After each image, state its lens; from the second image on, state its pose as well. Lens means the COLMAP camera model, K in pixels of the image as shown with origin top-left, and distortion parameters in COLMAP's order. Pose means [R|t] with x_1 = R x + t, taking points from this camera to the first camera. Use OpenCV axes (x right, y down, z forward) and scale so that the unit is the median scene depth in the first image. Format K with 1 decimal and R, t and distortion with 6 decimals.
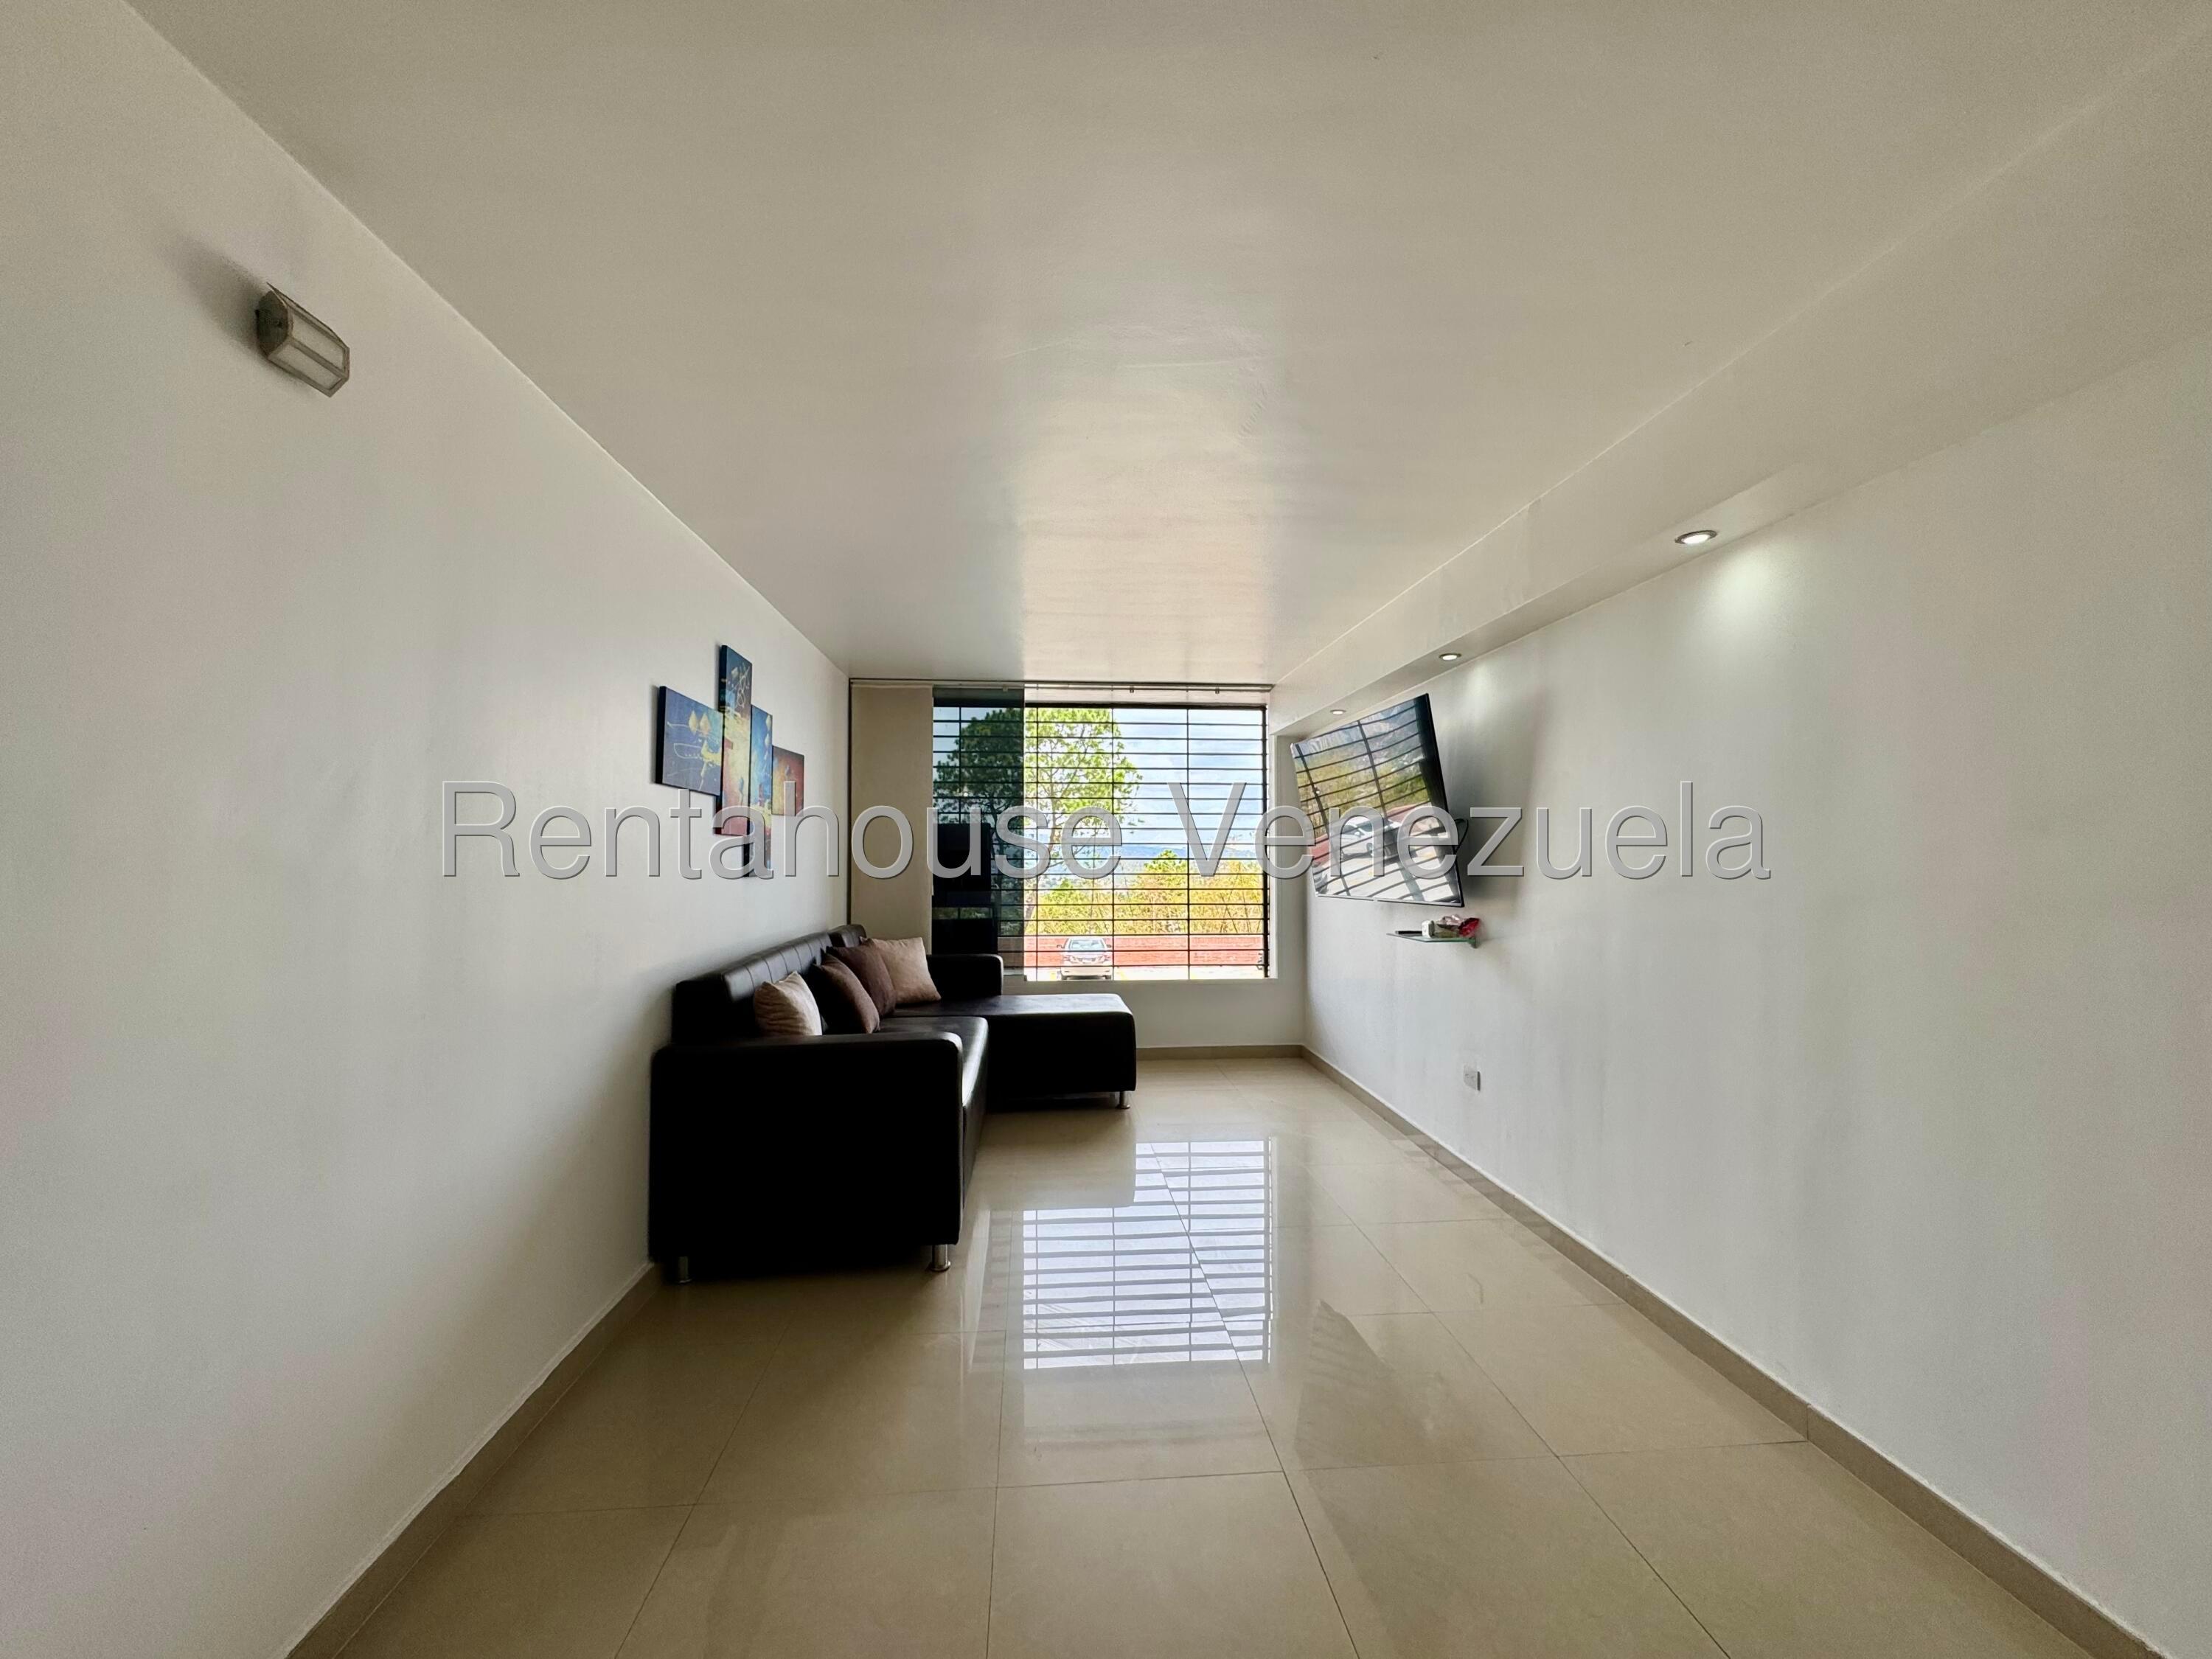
lens RADIAL K [[879.1, 0, 1107.0], [0, 879.1, 819.5], [0, 0, 1]] dist [-0.008066, -0.000004]
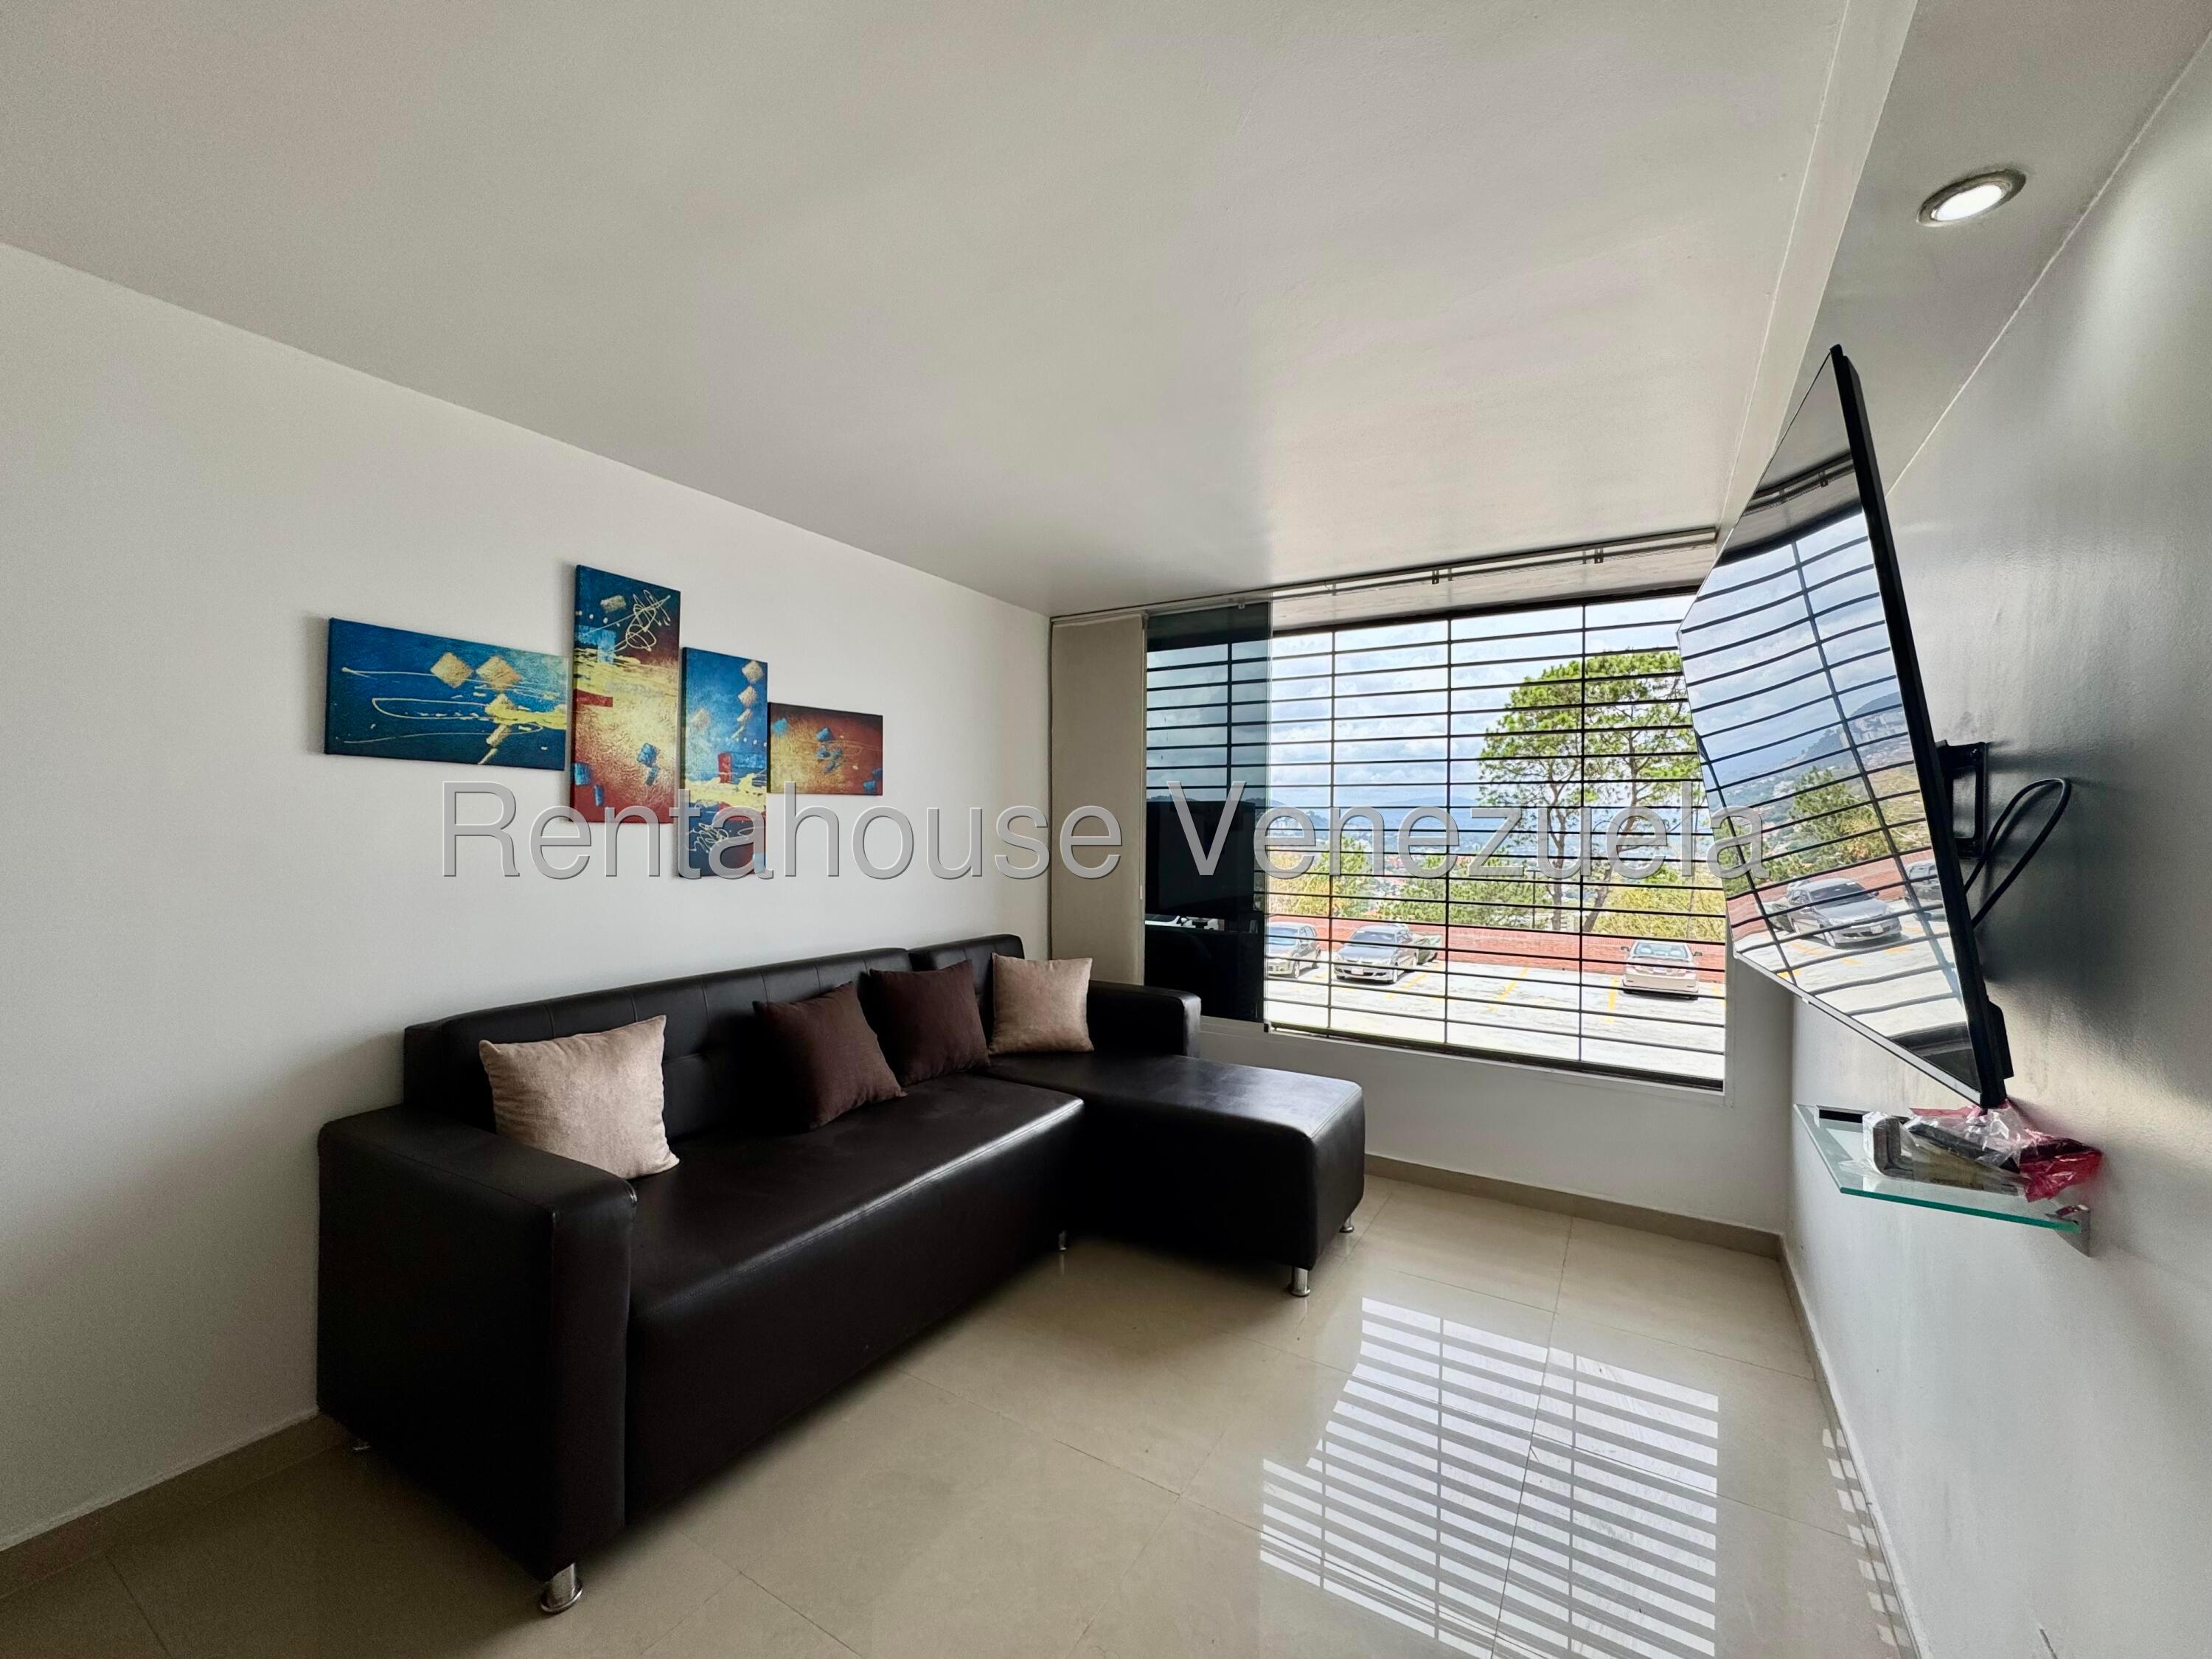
lens RADIAL K [[879.1, 0, 1107.0], [0, 879.1, 819.5], [0, 0, 1]] dist [-0.008066, -0.000004]
pose [[0.810101, 0.001863, -0.586287, 0.272449], [0.013914, 0.999652, 0.022402, 0.003977], [0.586125, -0.026305, 0.809793, 0.504990]]
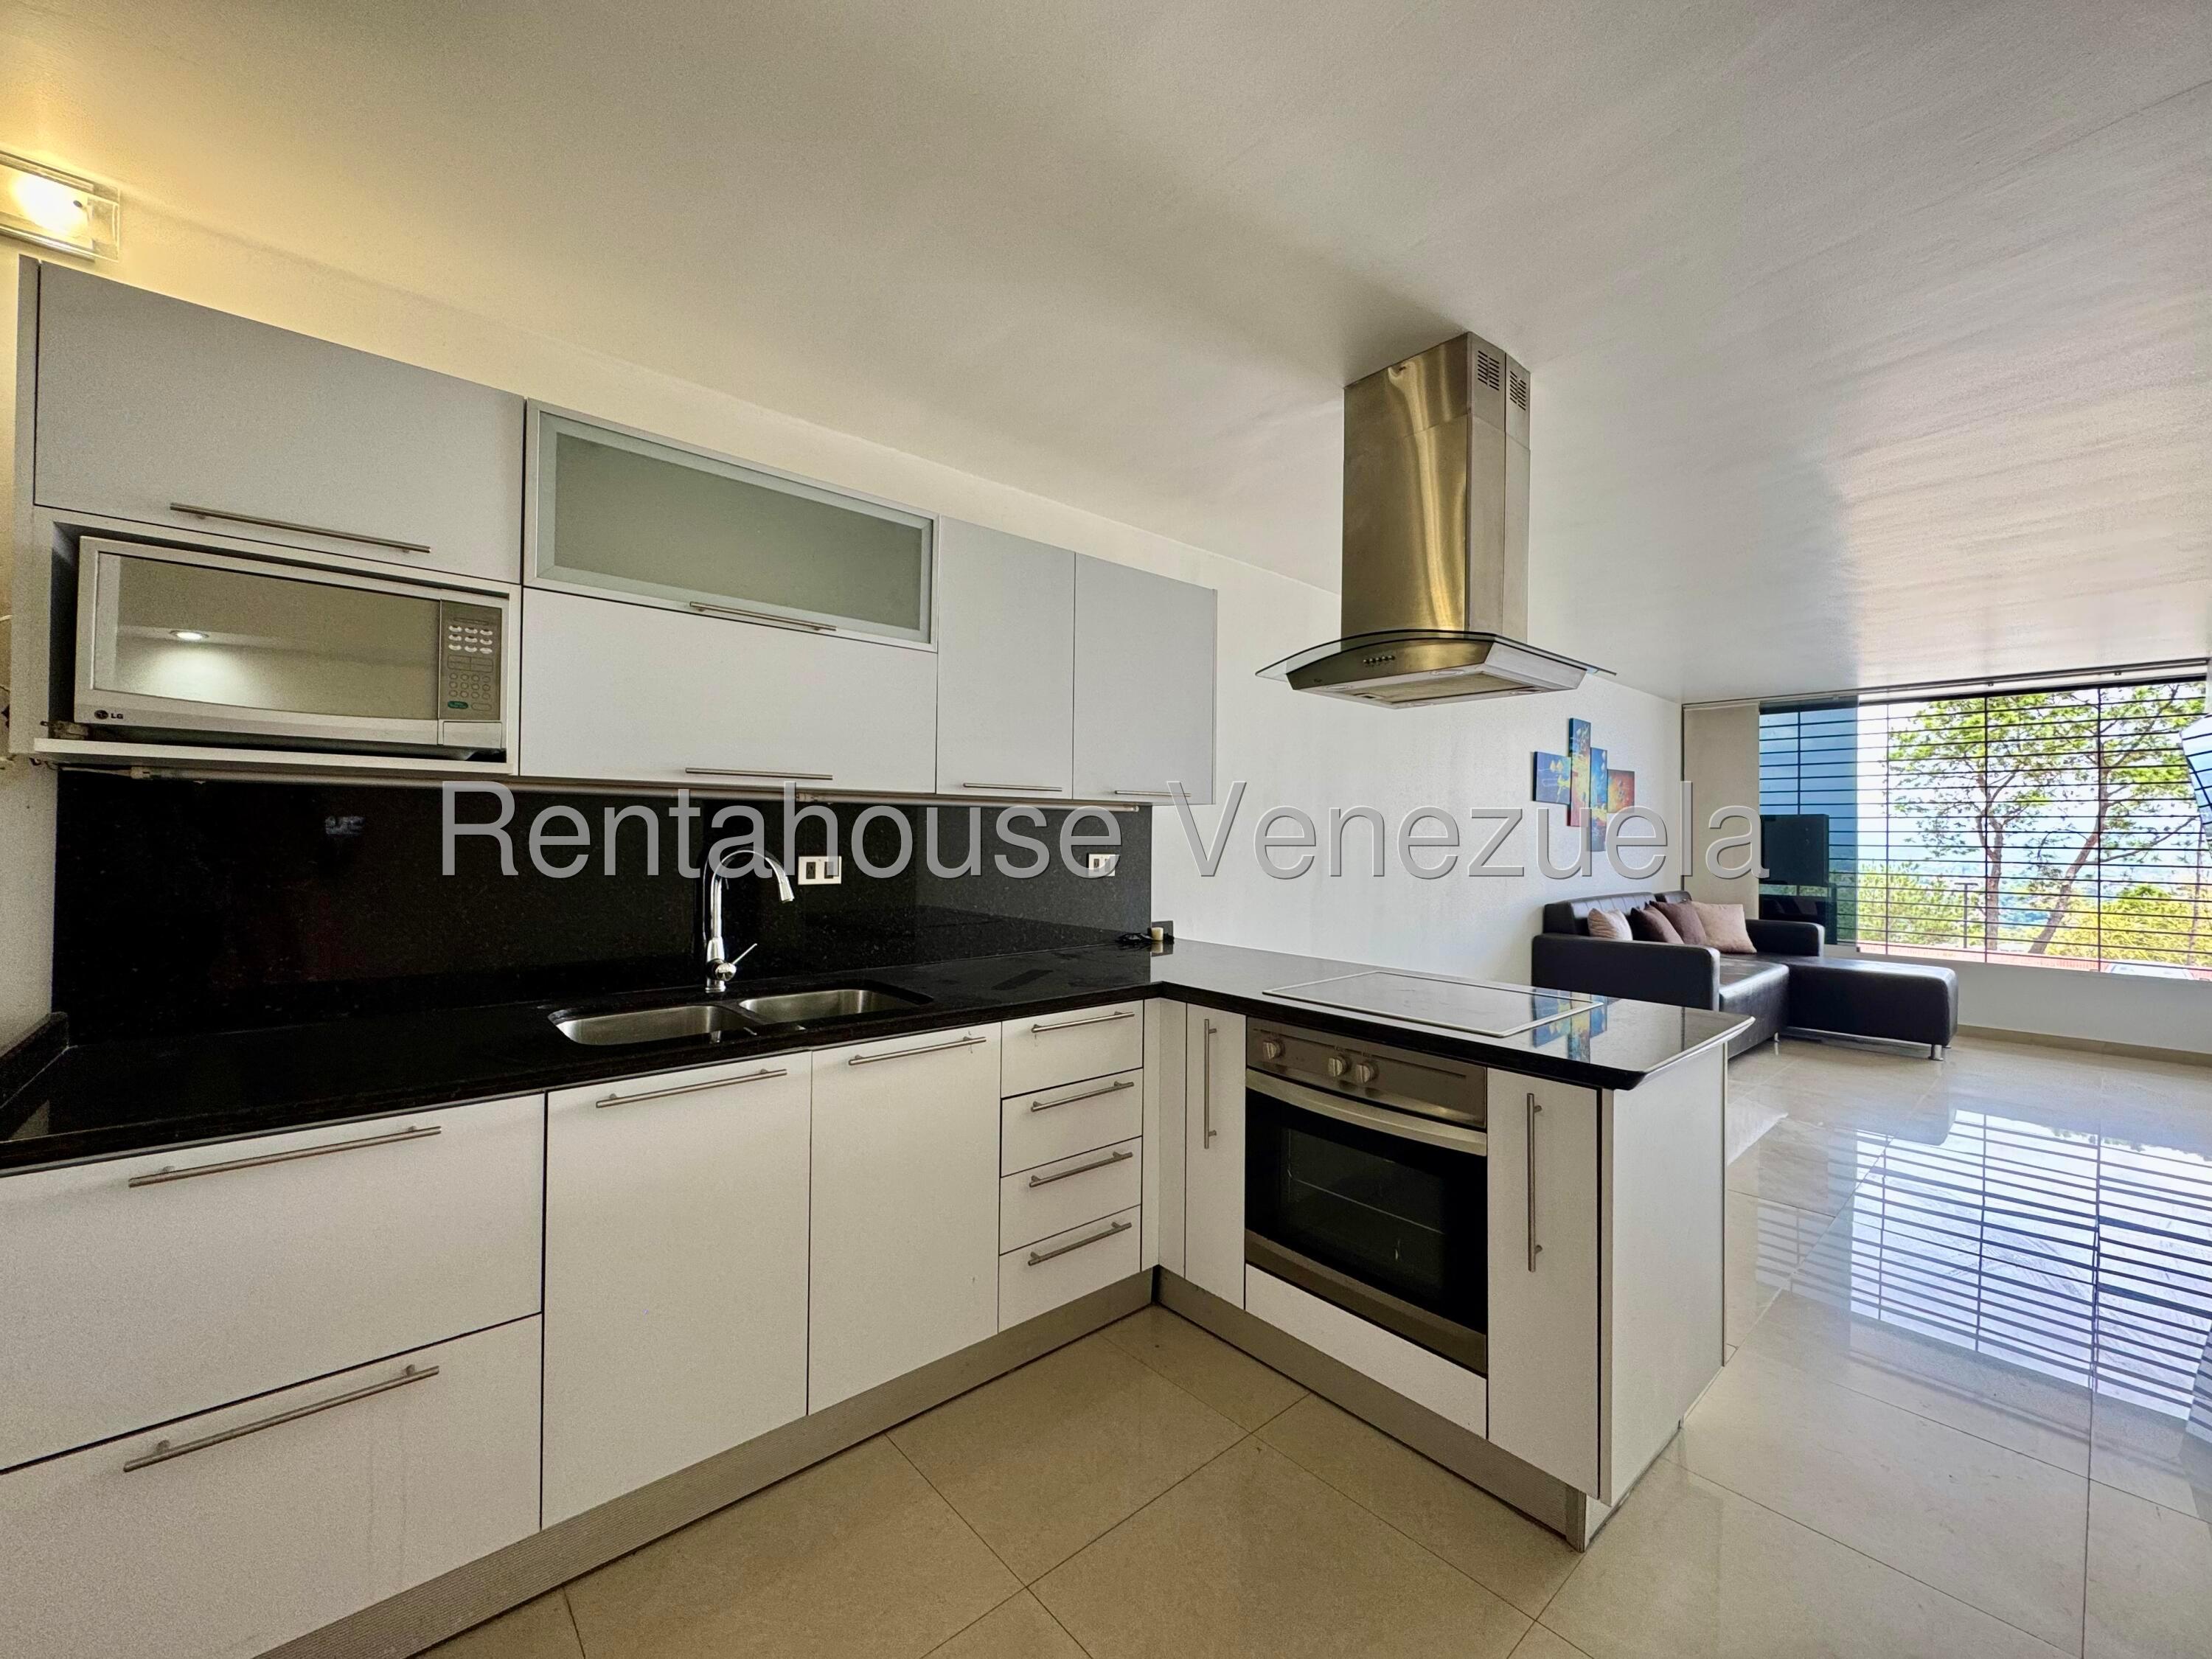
lens RADIAL K [[879.1, 0, 1107.0], [0, 879.1, 819.5], [0, 0, 1]] dist [-0.008066, -0.000004]
pose [[0.593969, 0.004696, -0.804474, 0.315821], [0.012037, 0.999819, 0.014724, -0.024249], [0.804398, -0.018429, 0.593805, -0.592443]]
